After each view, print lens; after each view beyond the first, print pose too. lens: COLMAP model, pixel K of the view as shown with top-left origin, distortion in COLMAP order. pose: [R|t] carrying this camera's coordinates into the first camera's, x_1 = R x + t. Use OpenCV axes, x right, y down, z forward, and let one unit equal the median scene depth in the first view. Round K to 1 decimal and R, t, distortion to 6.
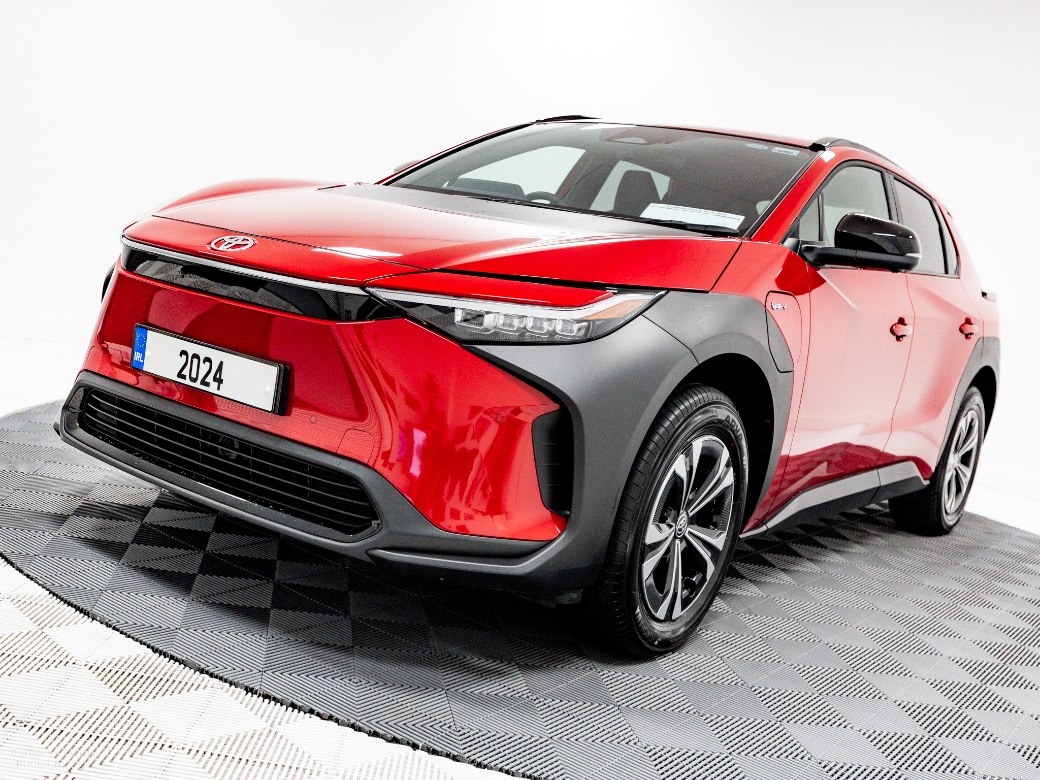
lens RADIAL K [[1132.4, 0, 520.0], [0, 1132.4, 390.0], [0, 0, 1]] dist [0.130103, -0.564347]
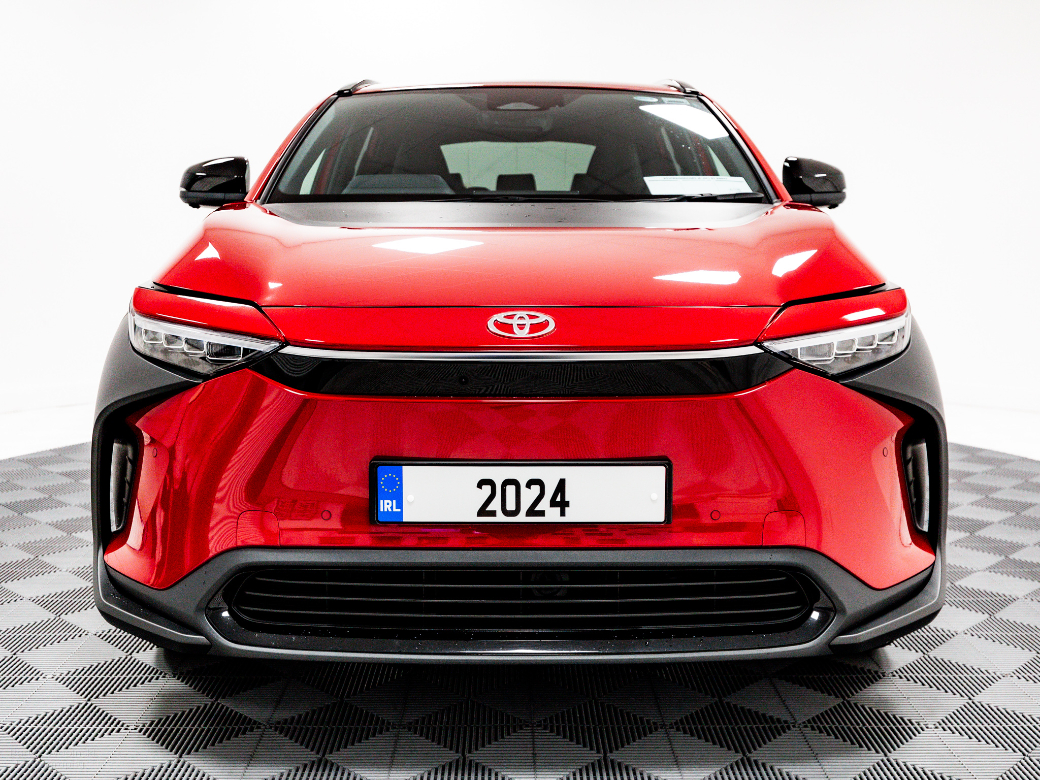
lens RADIAL K [[1132.4, 0, 520.0], [0, 1132.4, 390.0], [0, 0, 1]] dist [0.130103, -0.564347]
pose [[0.802583, -0.251273, 0.541039, -0.669060], [0.210122, 0.967912, 0.137827, -0.190243], [-0.558310, 0.003066, 0.829627, 0.378254]]
